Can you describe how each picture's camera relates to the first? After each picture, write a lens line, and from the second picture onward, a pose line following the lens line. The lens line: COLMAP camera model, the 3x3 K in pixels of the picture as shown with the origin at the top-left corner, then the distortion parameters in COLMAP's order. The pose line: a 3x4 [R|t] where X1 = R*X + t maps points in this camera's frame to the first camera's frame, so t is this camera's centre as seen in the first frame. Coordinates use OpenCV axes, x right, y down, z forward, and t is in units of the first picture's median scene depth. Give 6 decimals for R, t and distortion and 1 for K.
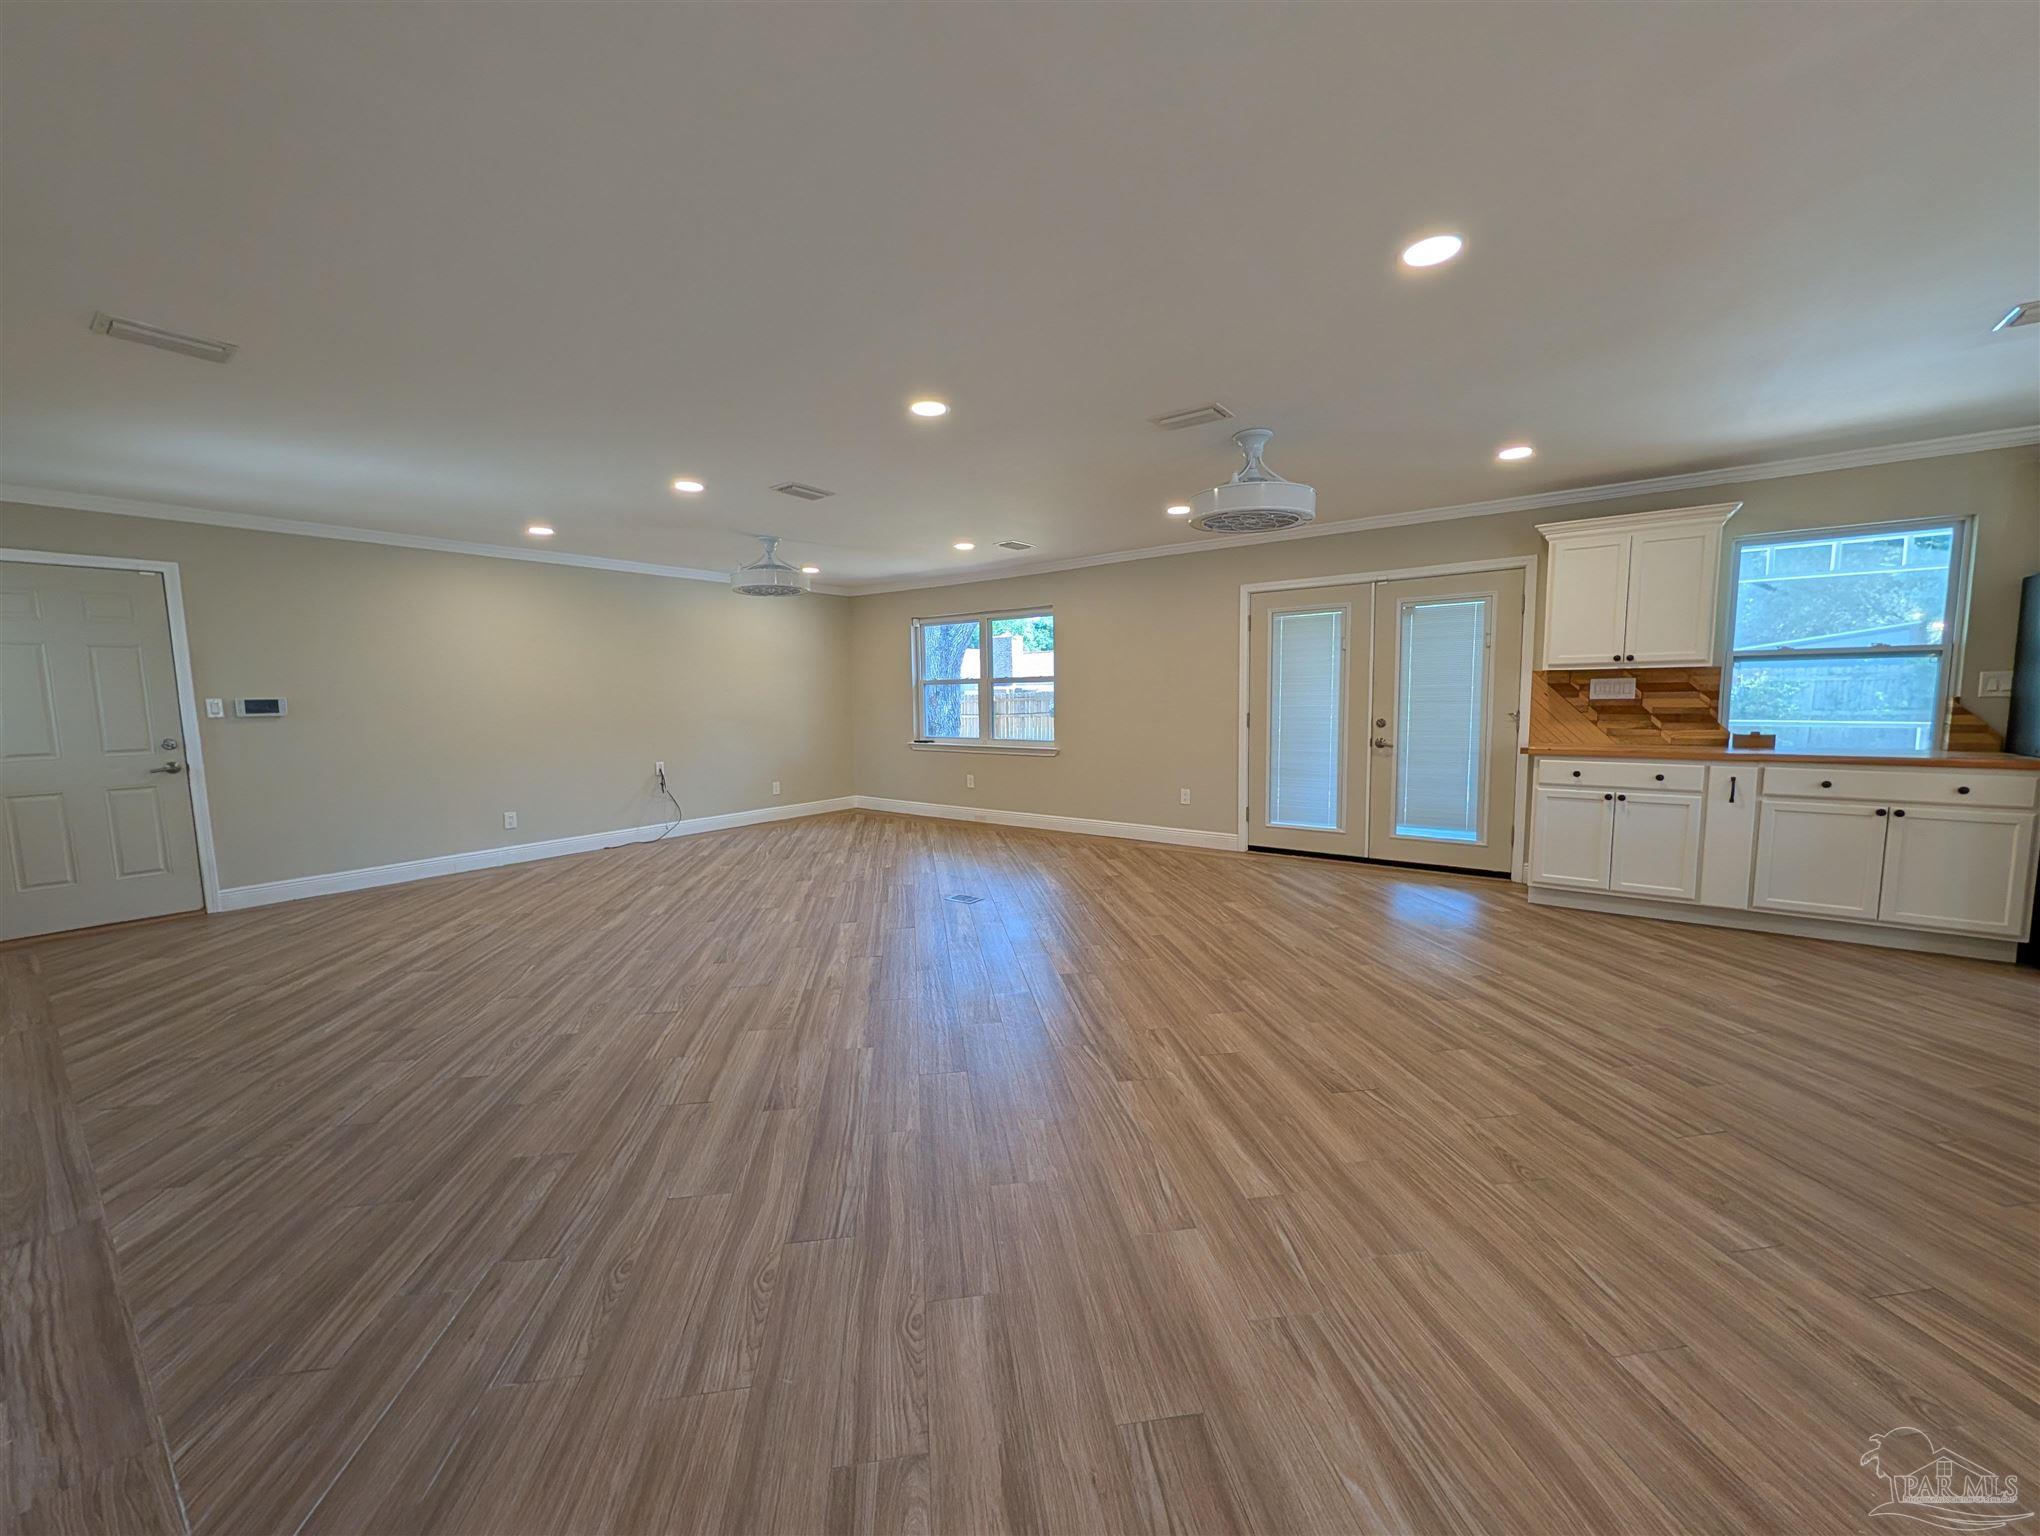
lens RADIAL K [[787.4, 0, 1020.4], [0, 787.4, 771.8], [0, 0, 1]] dist [0.000173, 0.000176]
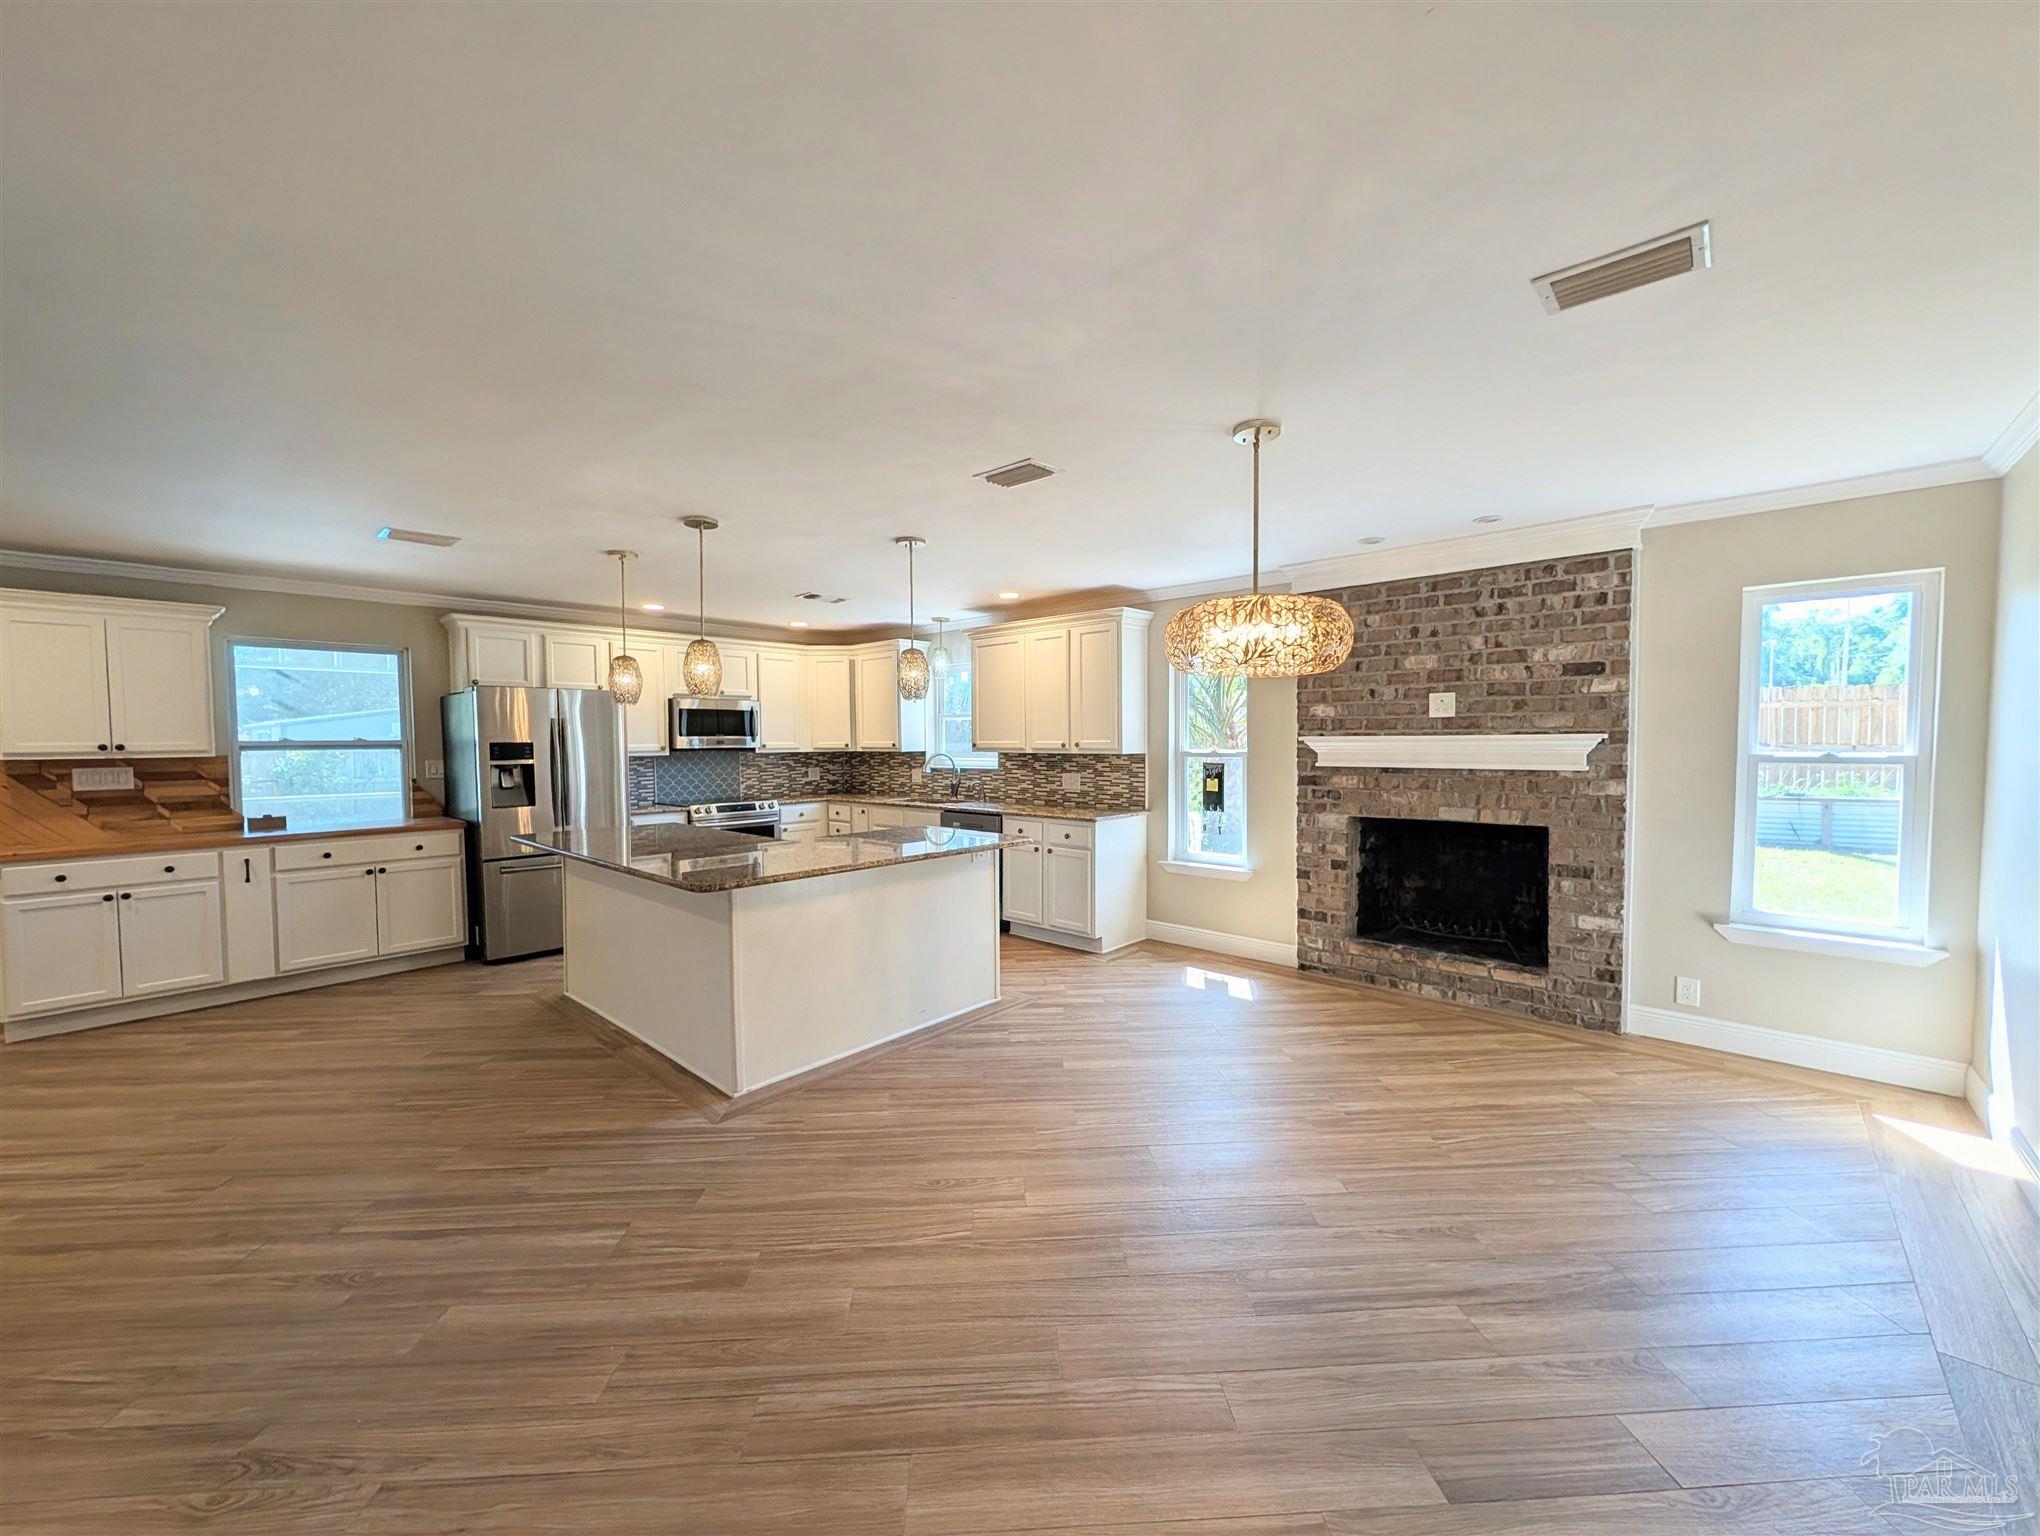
lens RADIAL K [[785.1, 0, 1022.1], [0, 785.1, 772.1], [0, 0, 1]] dist [-0.000313, 0.000738]
pose [[0.092859, -0.027838, 0.995290, -0.064368], [0.107617, 0.994034, 0.017763, -0.015083], [-0.989846, 0.105461, 0.095301, -0.157385]]
